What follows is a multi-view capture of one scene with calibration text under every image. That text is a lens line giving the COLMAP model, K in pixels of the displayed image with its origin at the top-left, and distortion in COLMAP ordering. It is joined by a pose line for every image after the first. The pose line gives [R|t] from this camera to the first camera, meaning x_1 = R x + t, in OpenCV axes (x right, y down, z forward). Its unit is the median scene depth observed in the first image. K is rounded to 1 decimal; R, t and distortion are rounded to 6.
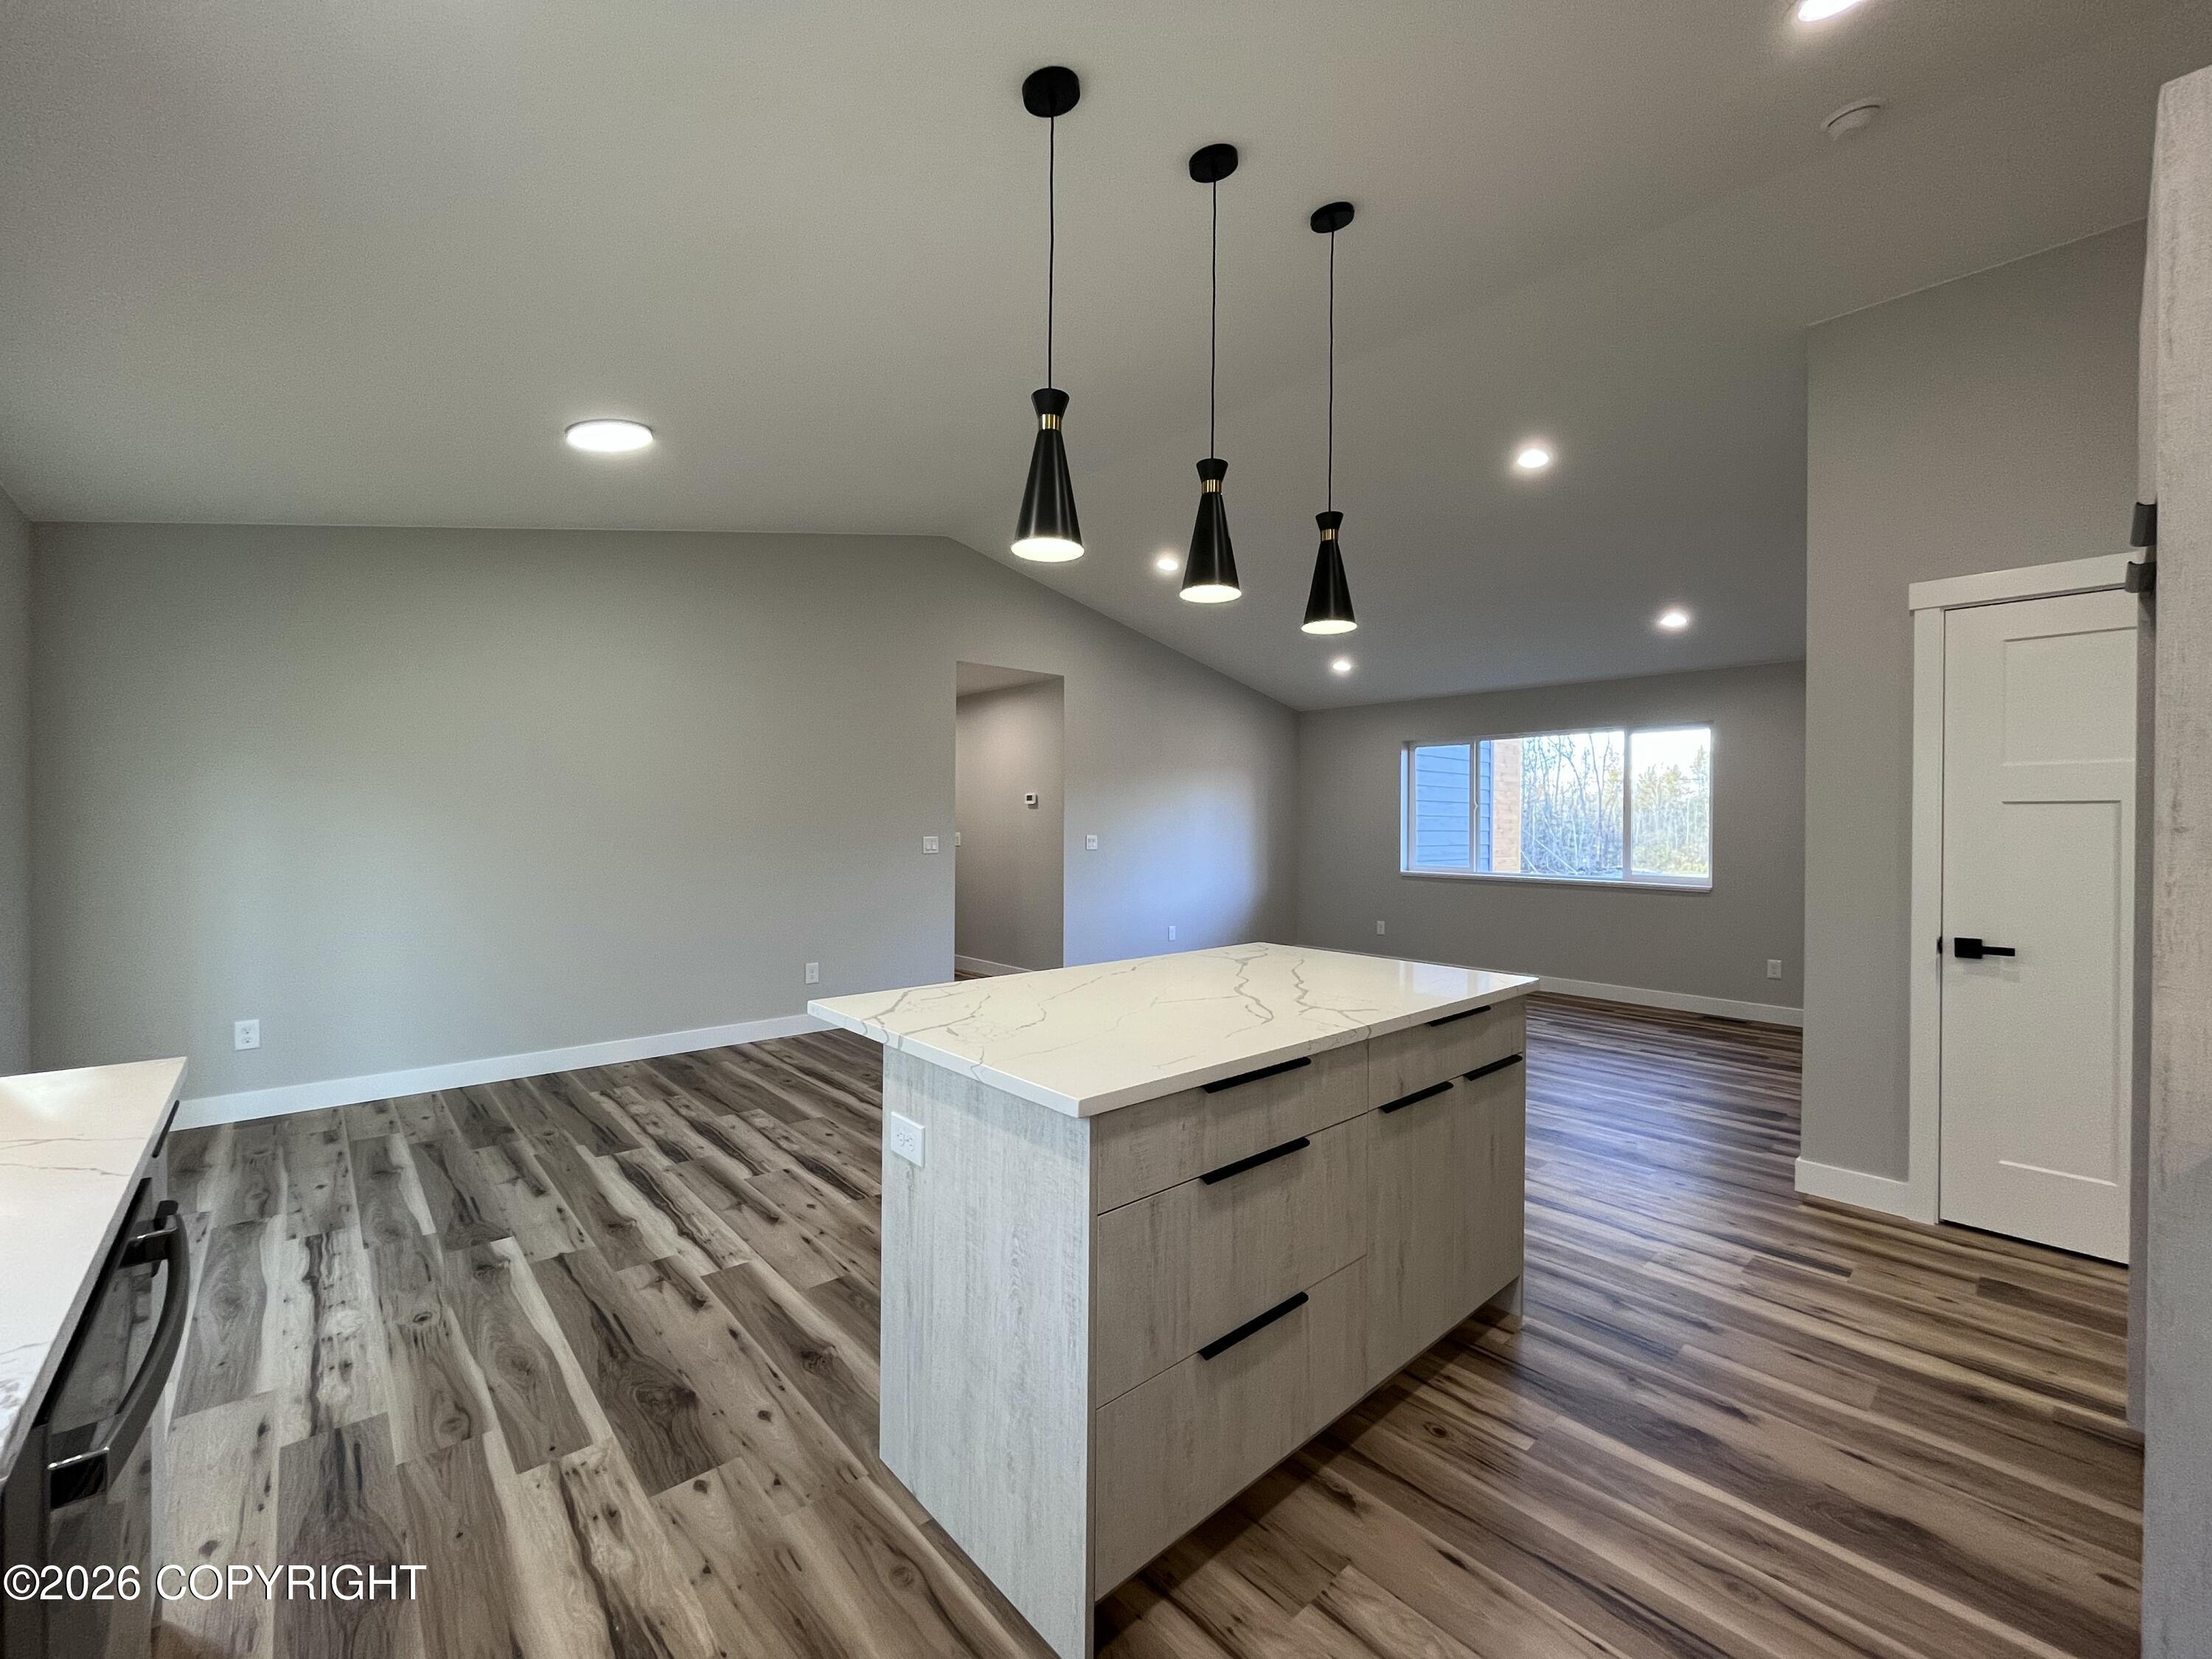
lens RADIAL K [[893.6, 0, 1103.3], [0, 893.6, 823.5], [0, 0, 1]] dist [-0.003048, 0.000112]
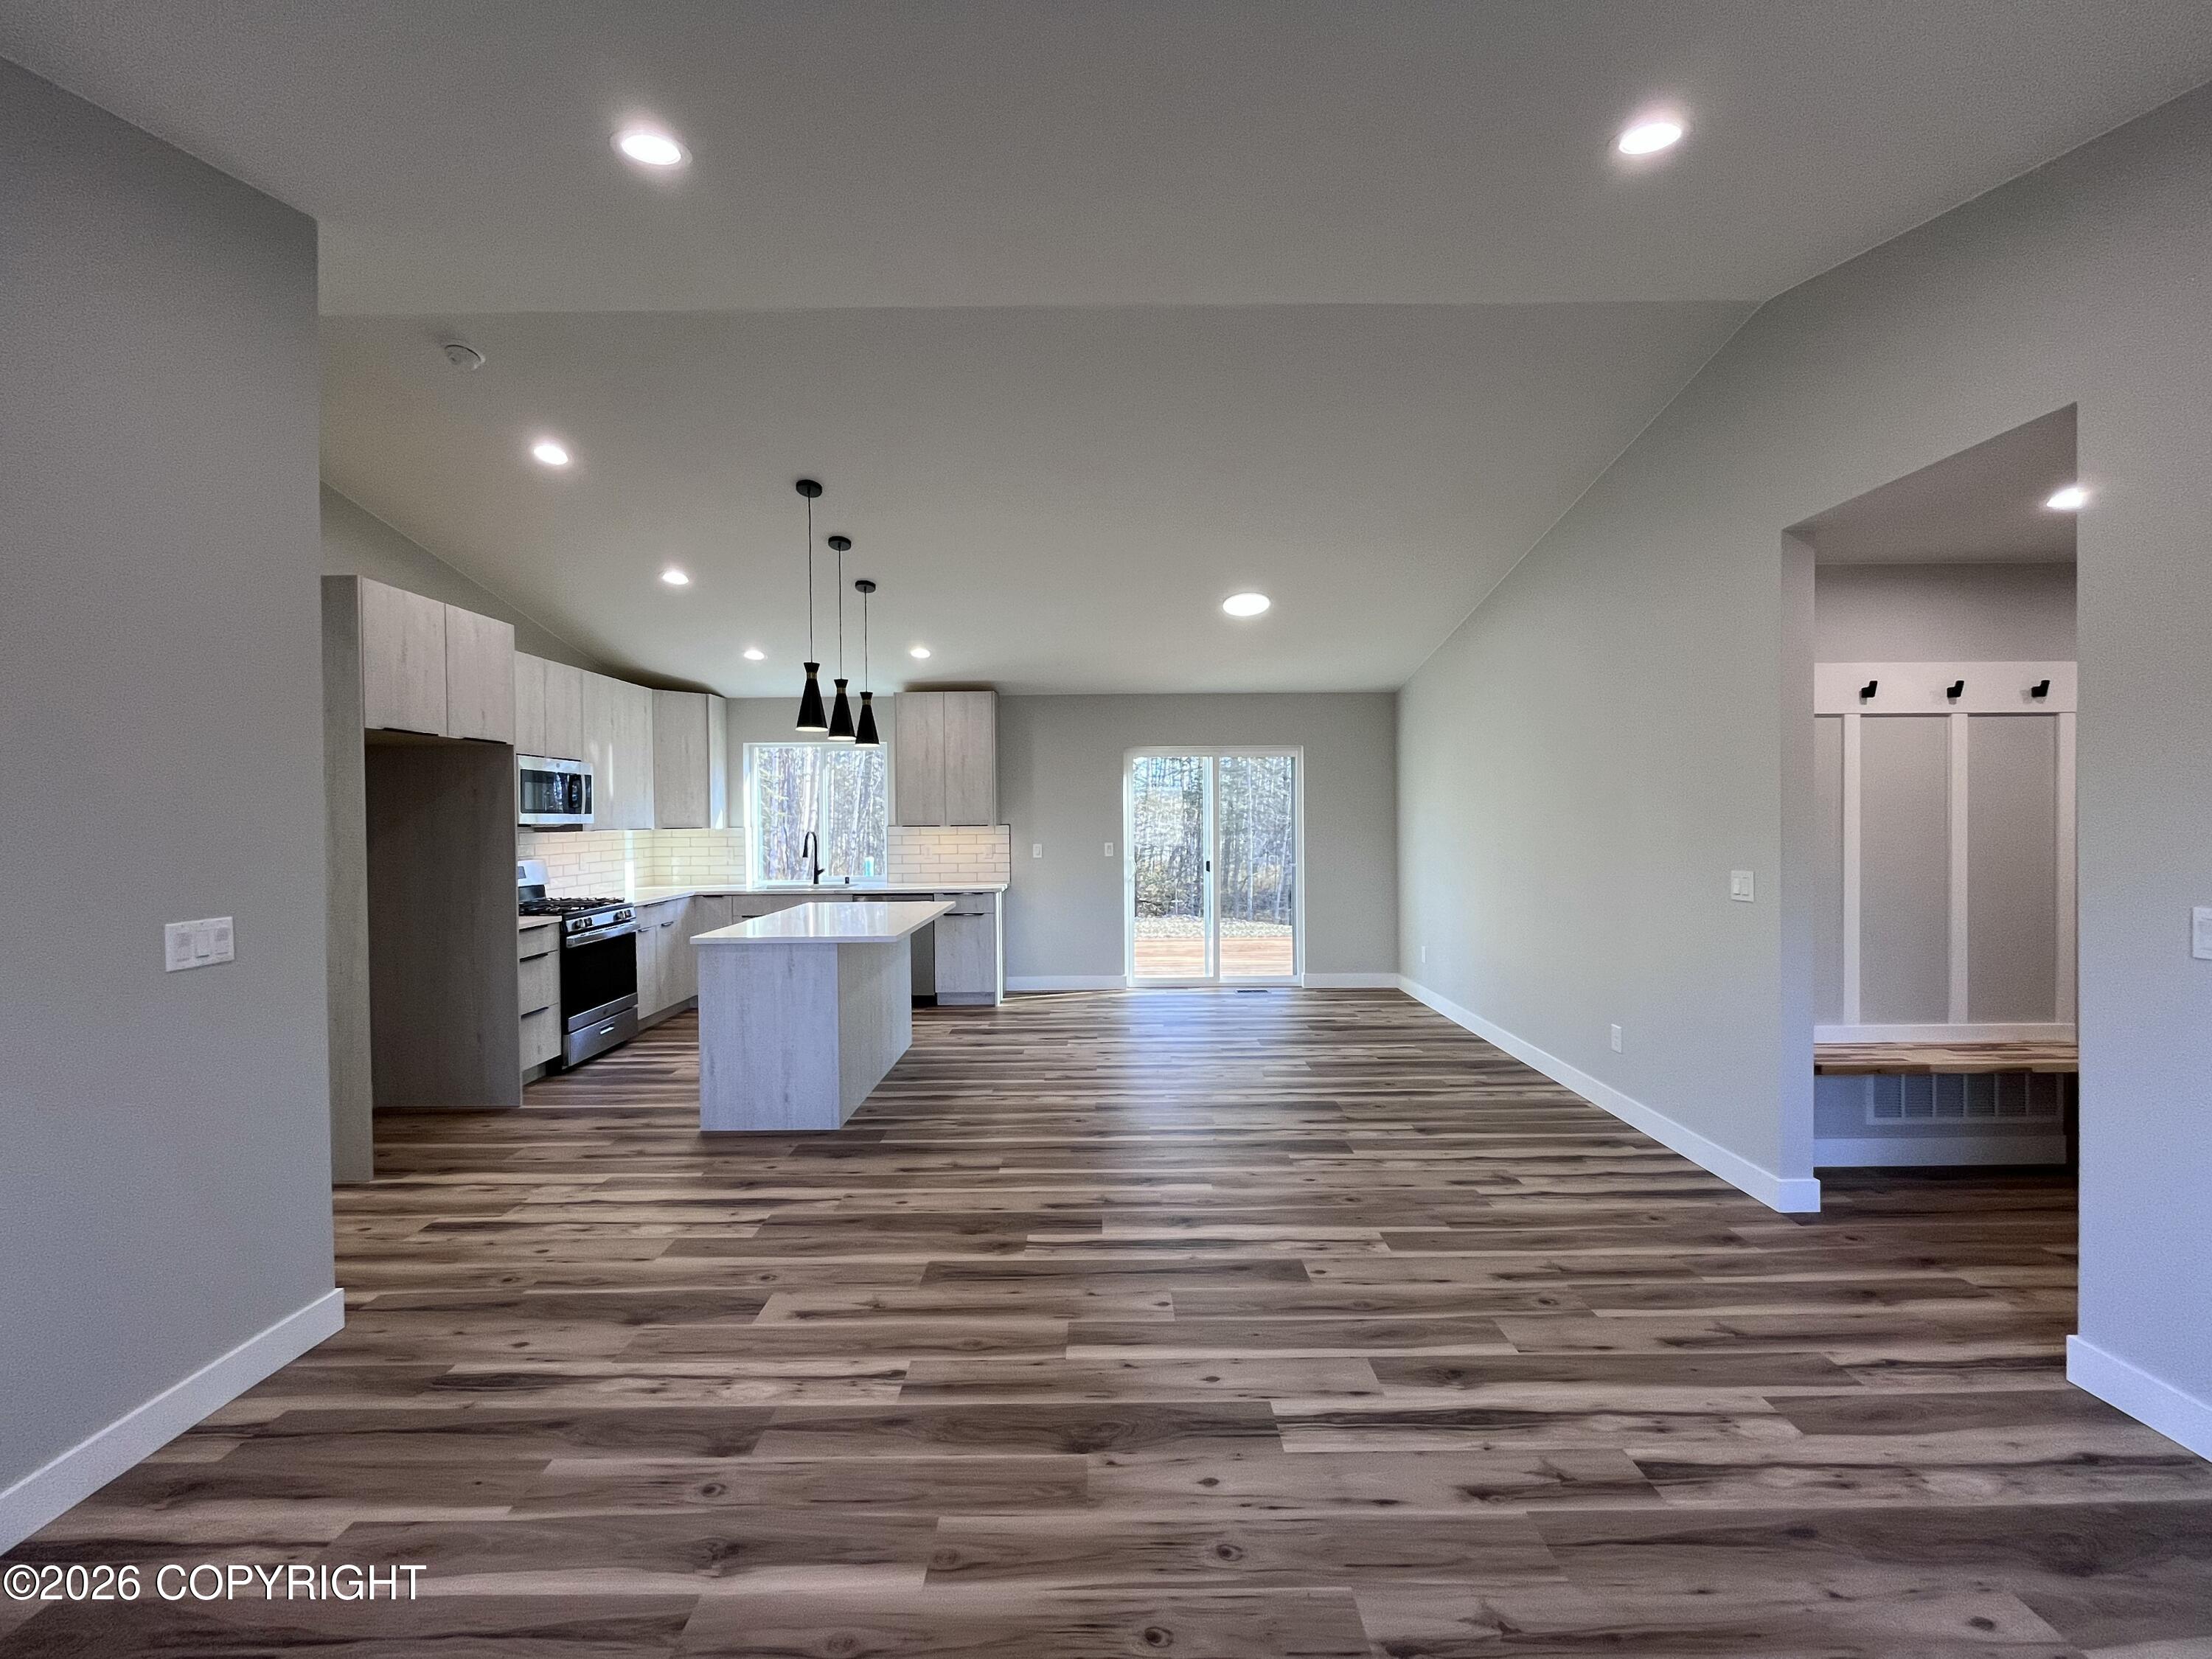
lens RADIAL K [[893.6, 0, 1104.3], [0, 893.6, 824.5], [0, 0, 1]] dist [-0.003048, 0.000112]
pose [[-0.668654, 0.004368, -0.743561, 1.153397], [0.003184, 0.999990, 0.003011, -0.040597], [0.743567, -0.000354, -0.668662, 2.567511]]
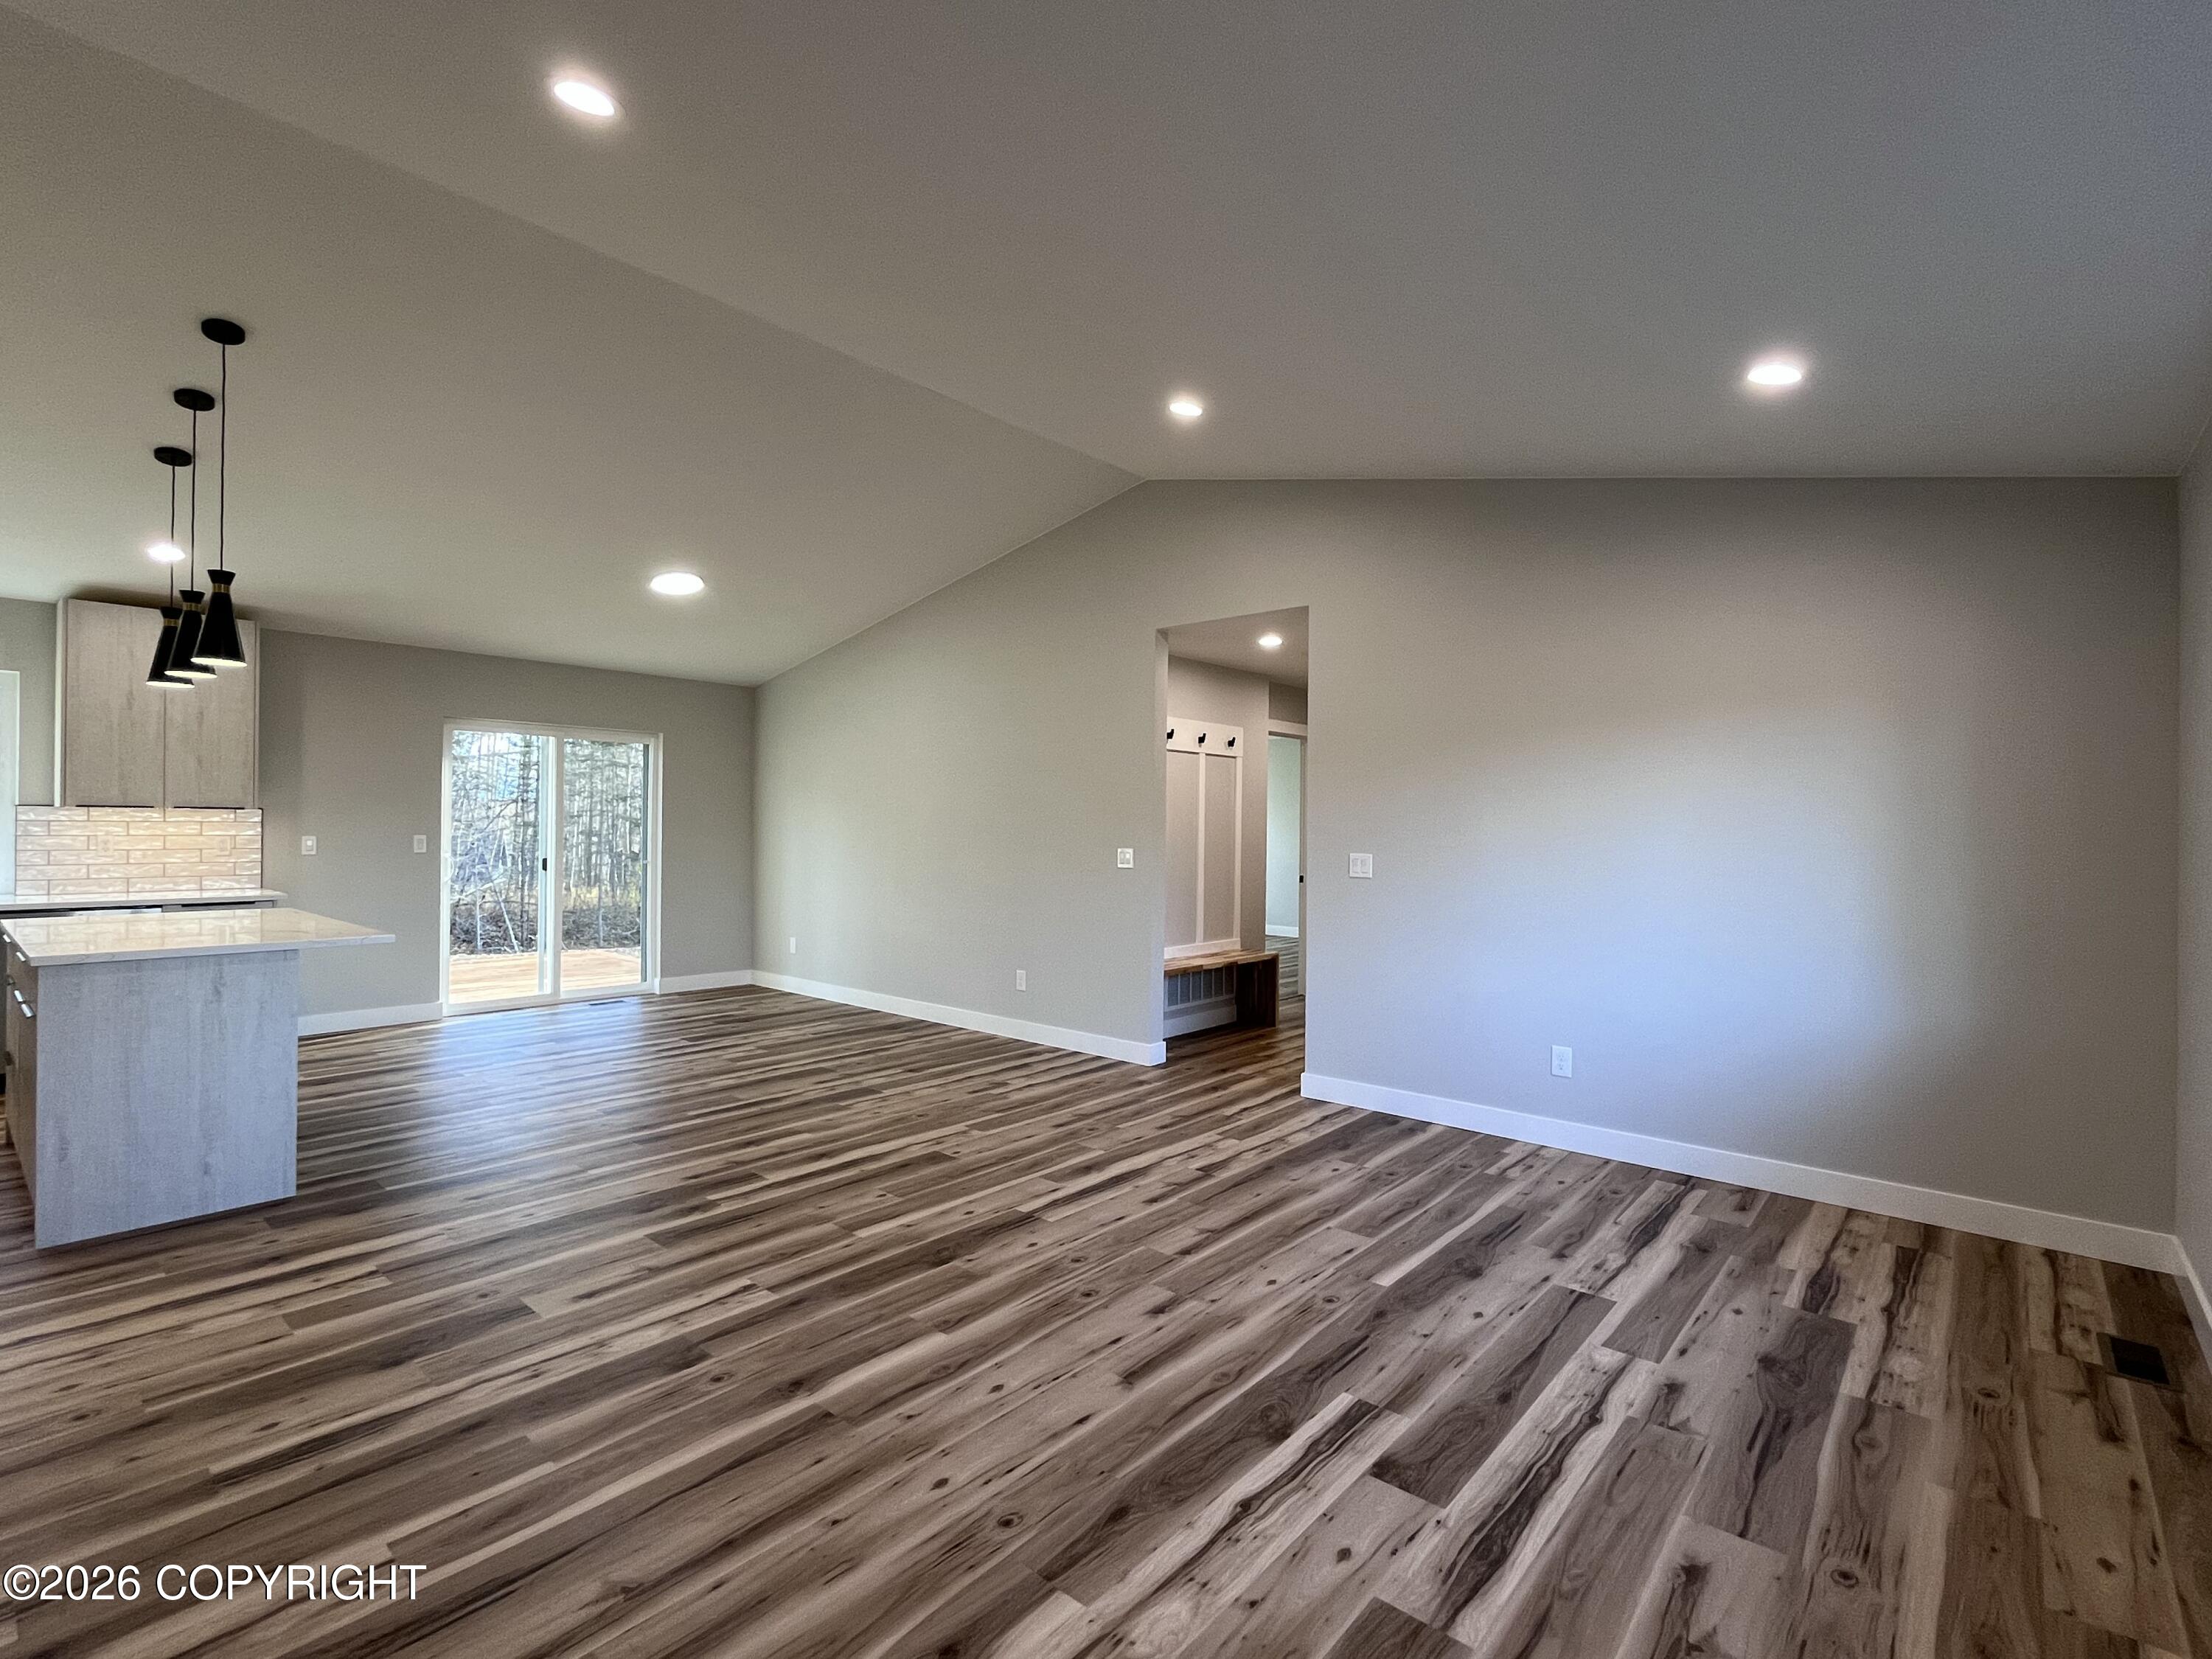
lens RADIAL K [[1039.2, 0, 1103.3], [0, 1039.2, 826.3], [0, 0, 1]] dist [-0.004129, 0.000897]
pose [[0.122907, -0.006697, -0.992396, 1.834324], [-0.011205, 0.999904, -0.008135, 0.005663], [0.992355, 0.012120, 0.122820, 2.051517]]
